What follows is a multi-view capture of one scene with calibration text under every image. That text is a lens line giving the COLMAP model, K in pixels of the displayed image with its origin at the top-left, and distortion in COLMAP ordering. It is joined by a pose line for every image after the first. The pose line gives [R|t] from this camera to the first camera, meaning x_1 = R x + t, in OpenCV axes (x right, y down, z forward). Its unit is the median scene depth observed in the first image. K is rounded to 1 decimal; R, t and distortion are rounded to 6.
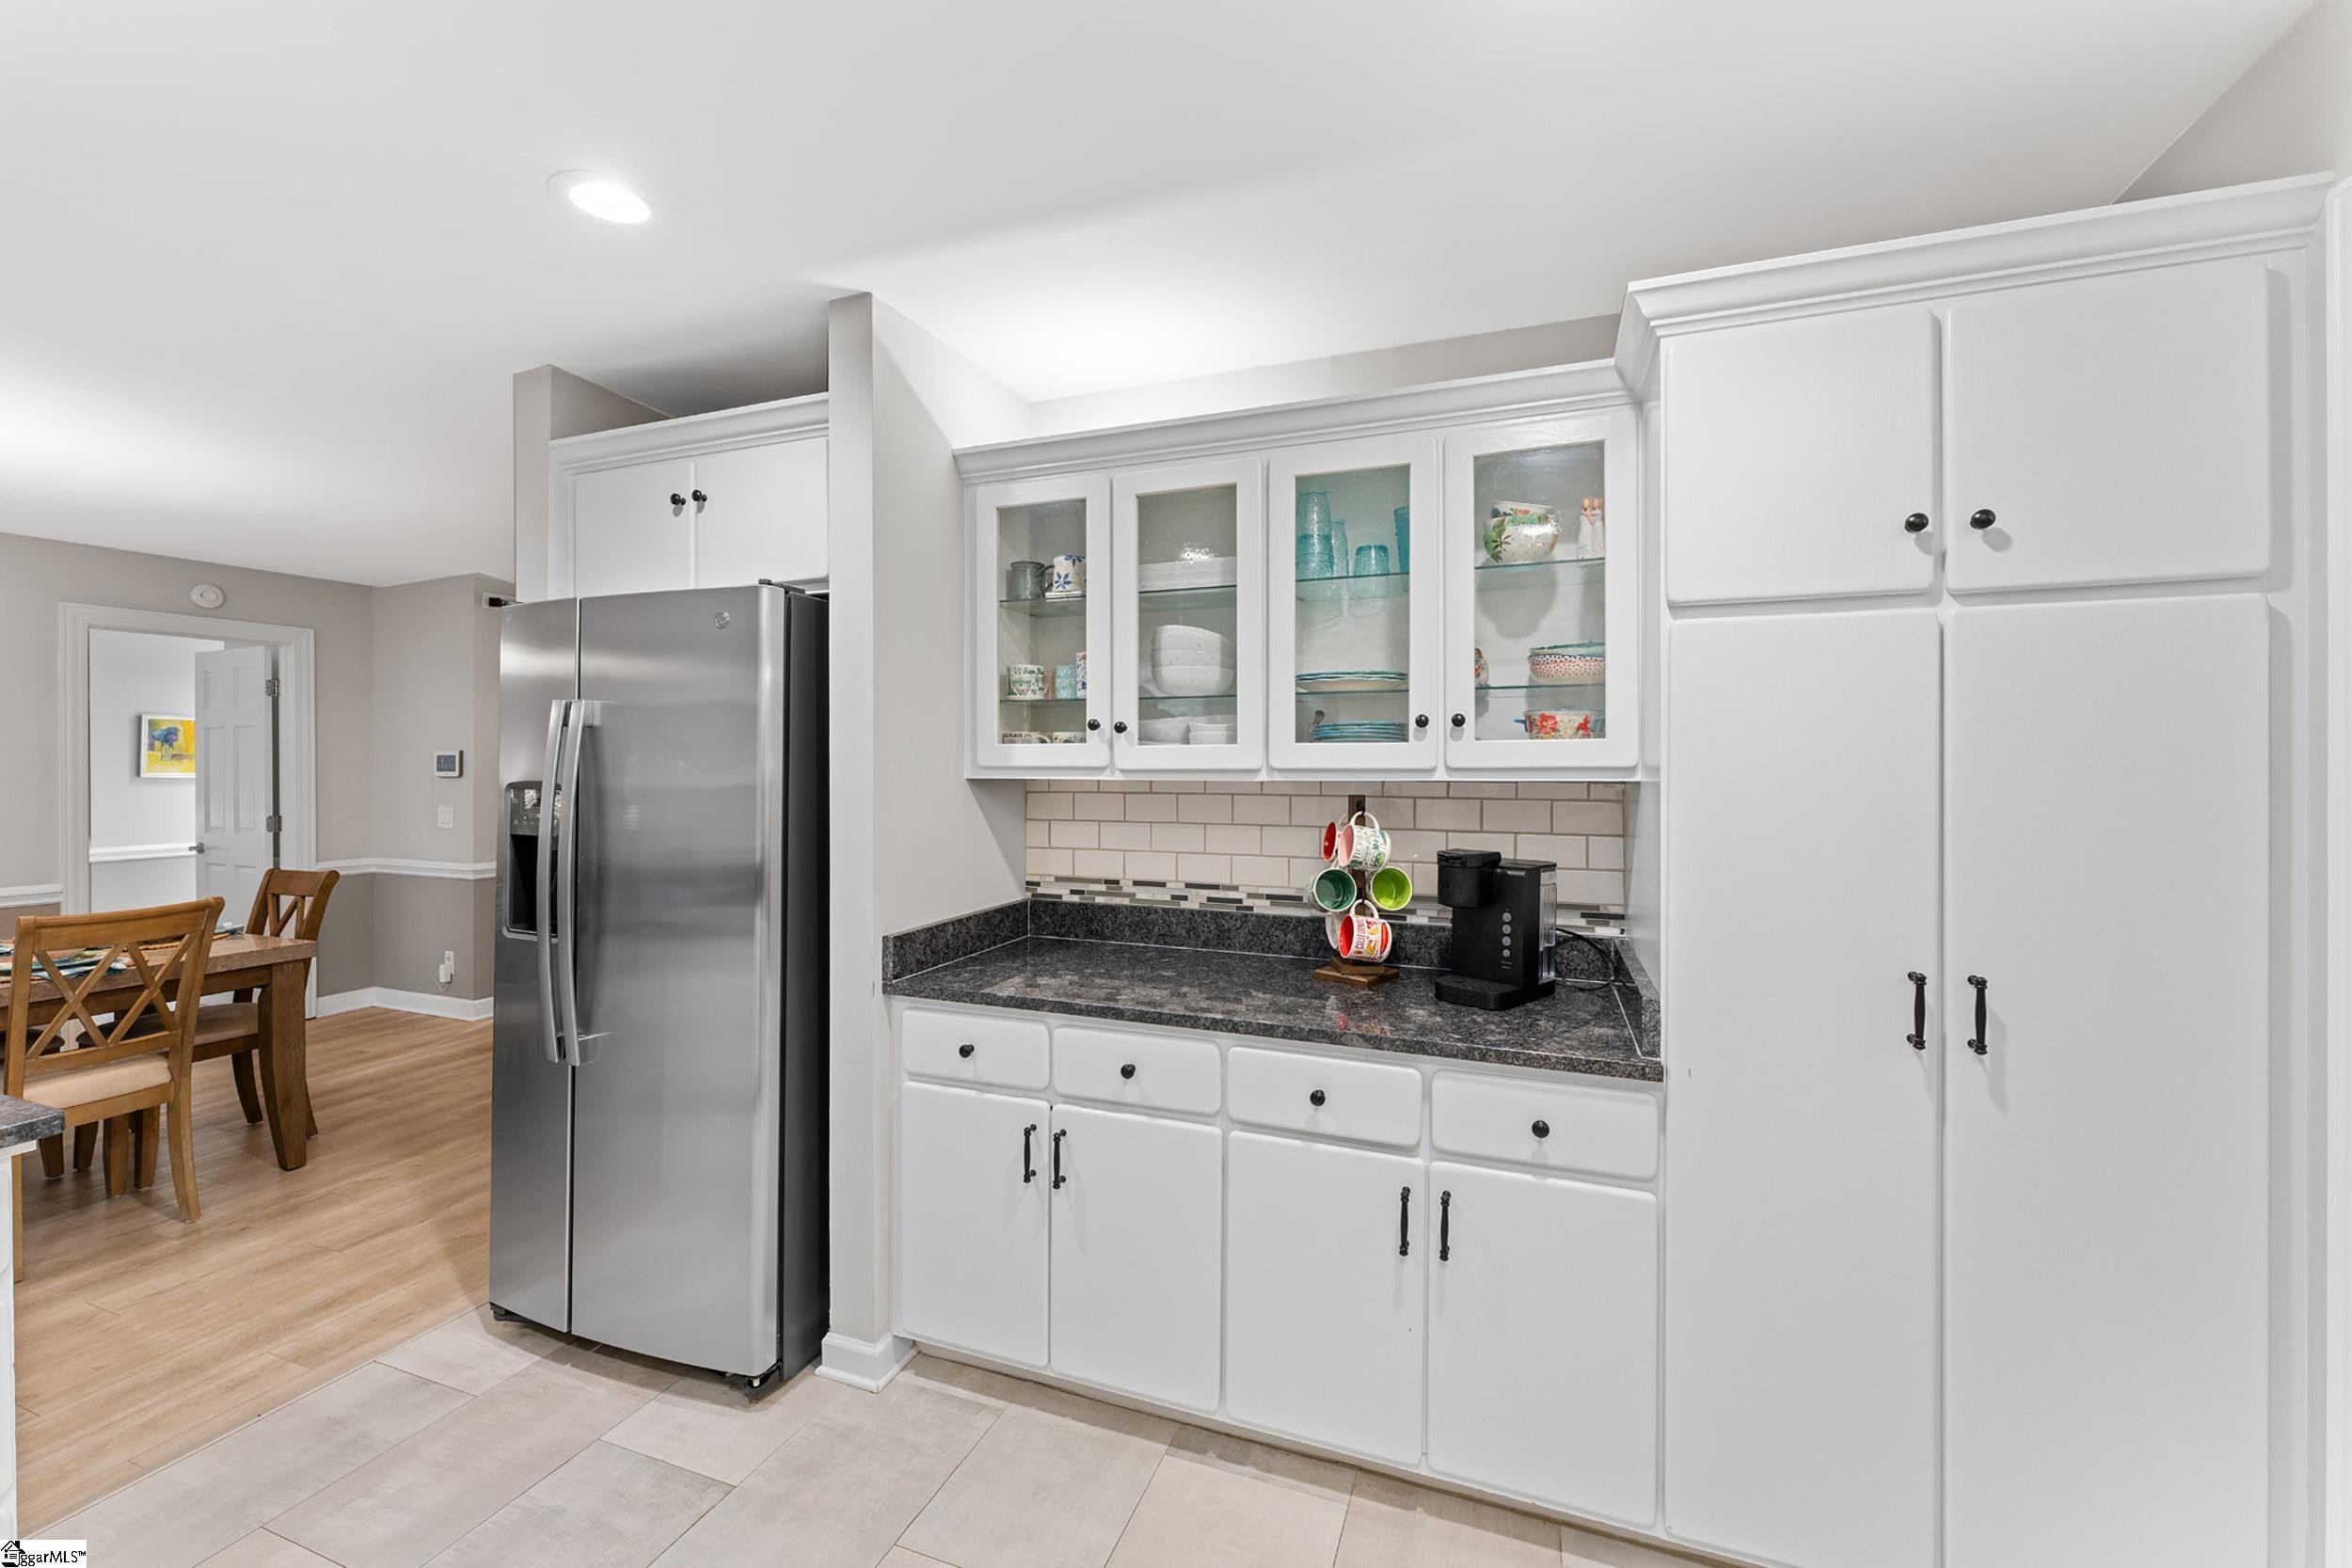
lens RADIAL K [[959.4, 0, 1183.9], [0, 959.4, 772.0], [0, 0, 1]] dist [-0.002091, 0.000381]
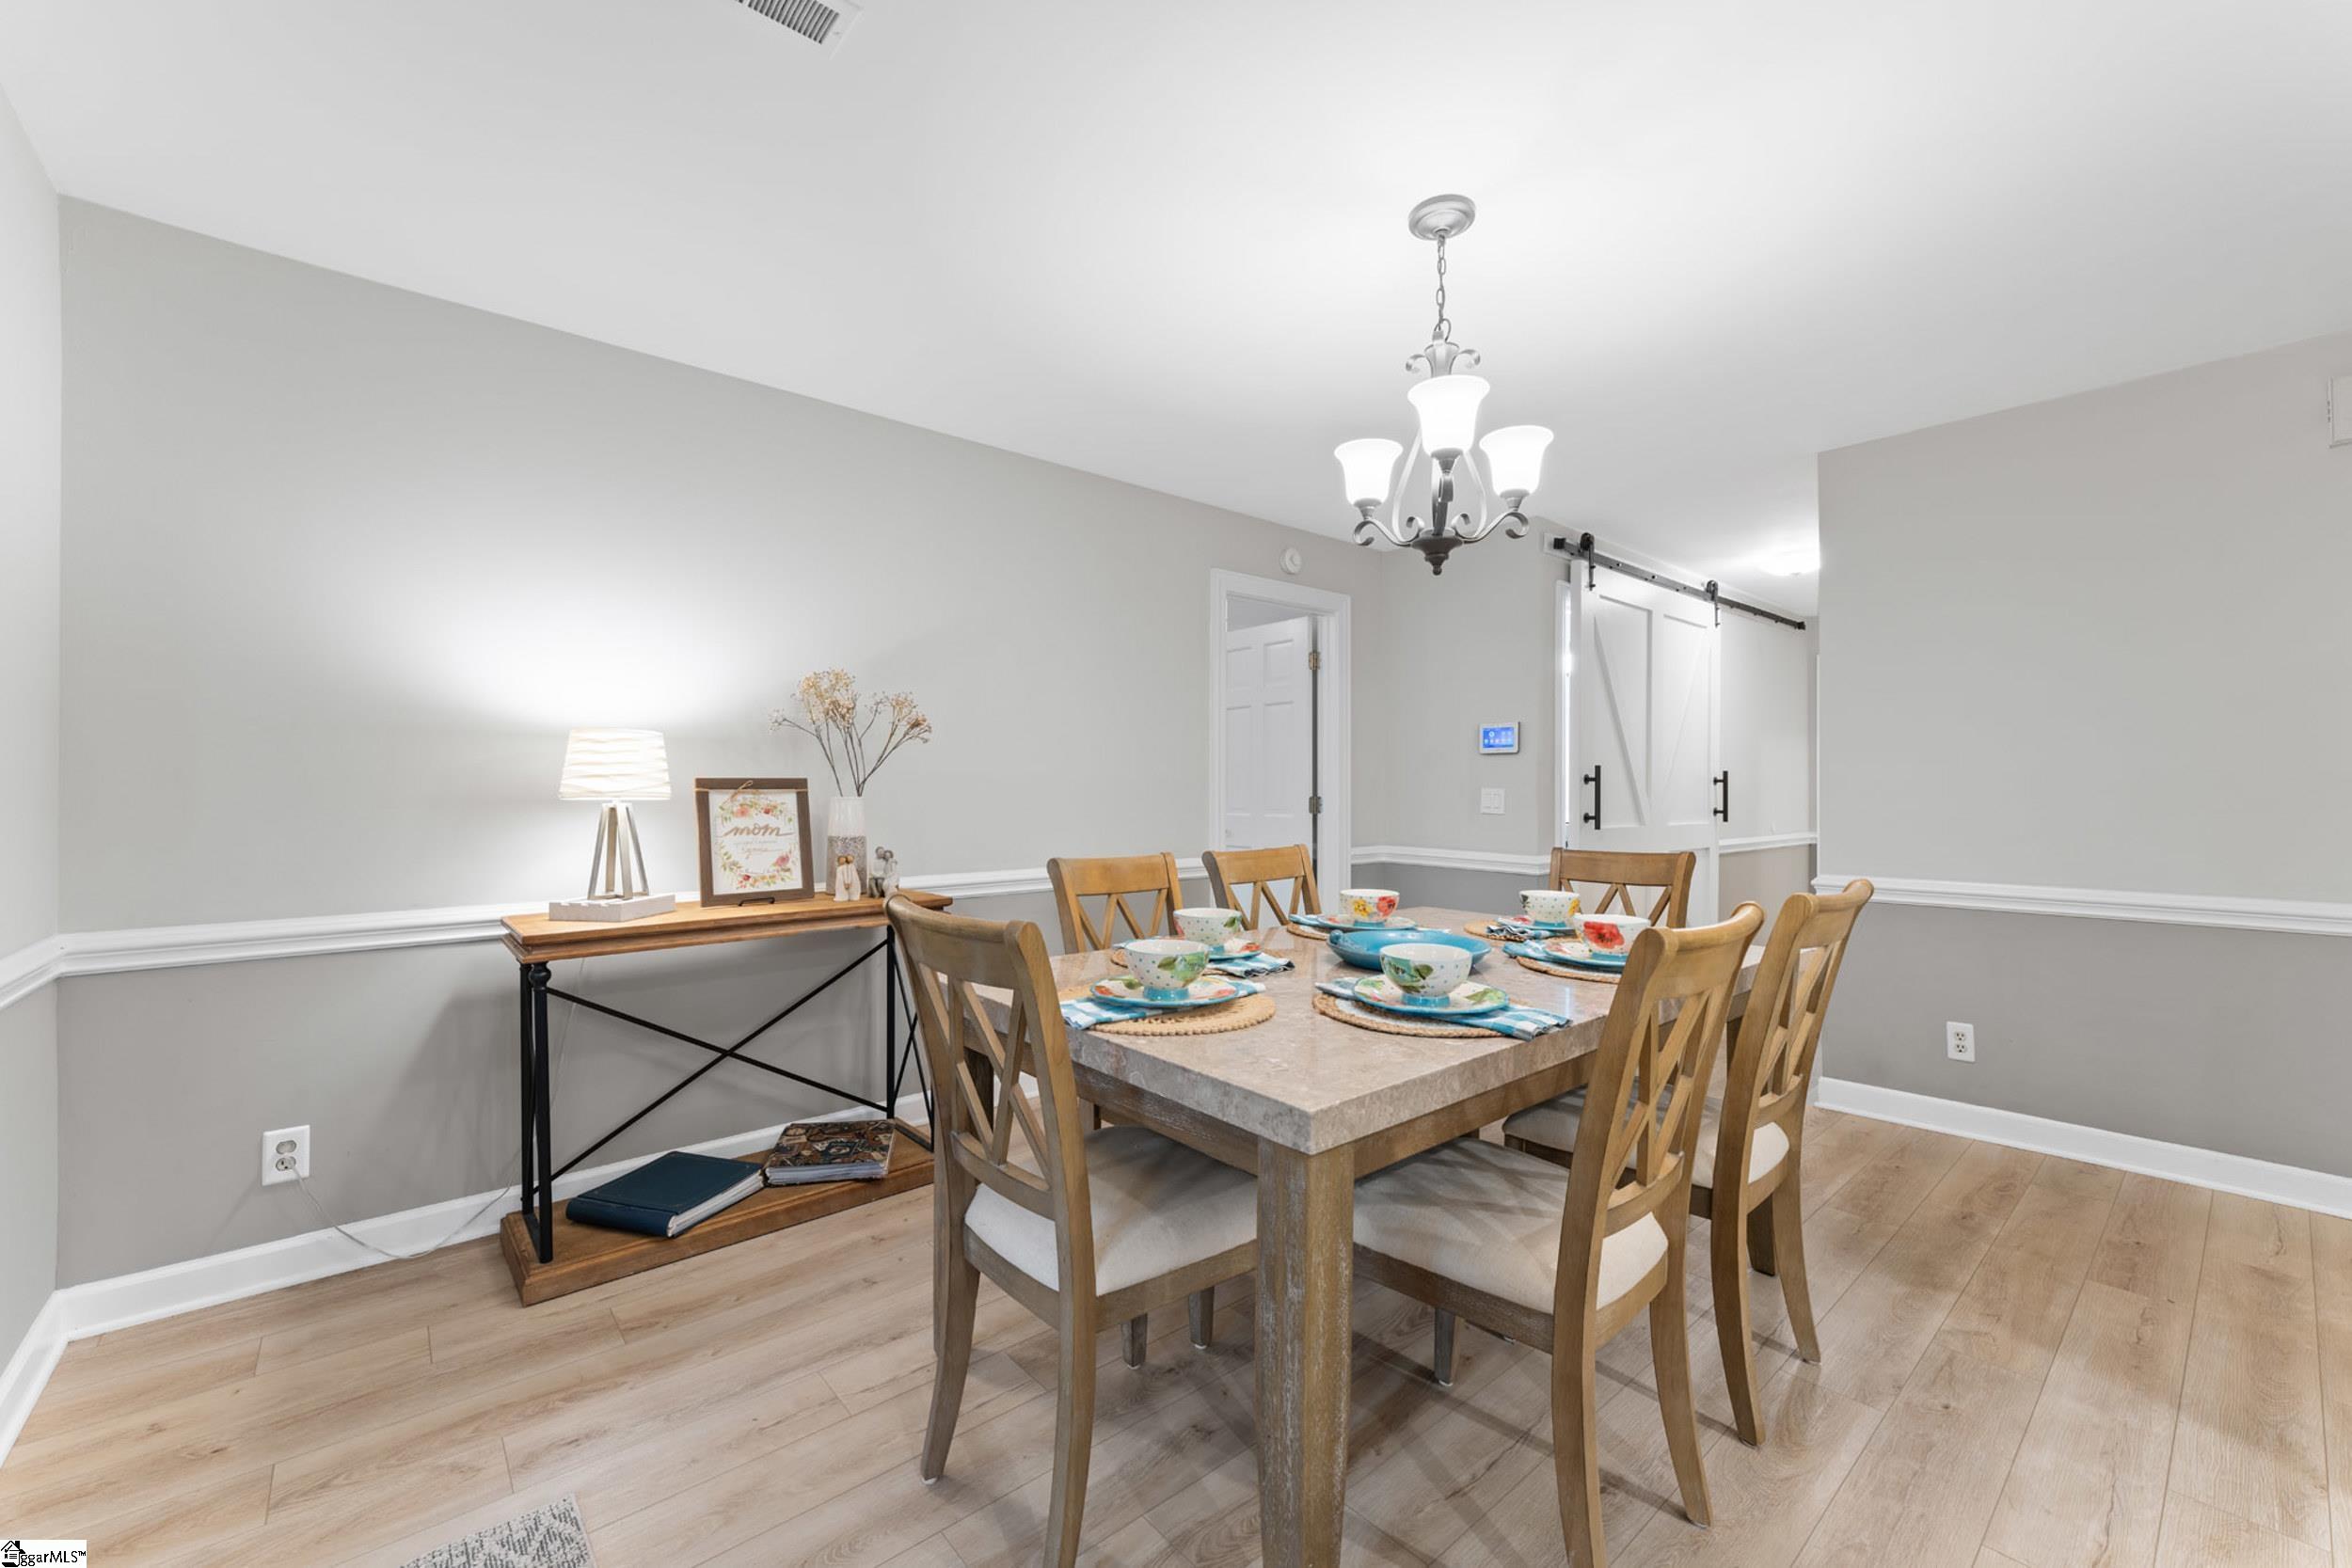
lens RADIAL K [[959.4, 0, 1160.6], [0, 959.4, 769.9], [0, 0, 1]] dist [-0.002091, 0.000381]
pose [[0.874488, -0.009564, -0.484952, -0.628526], [-0.002136, 0.999720, -0.023567, 0.041456], [0.485042, 0.021644, 0.874223, 0.107656]]
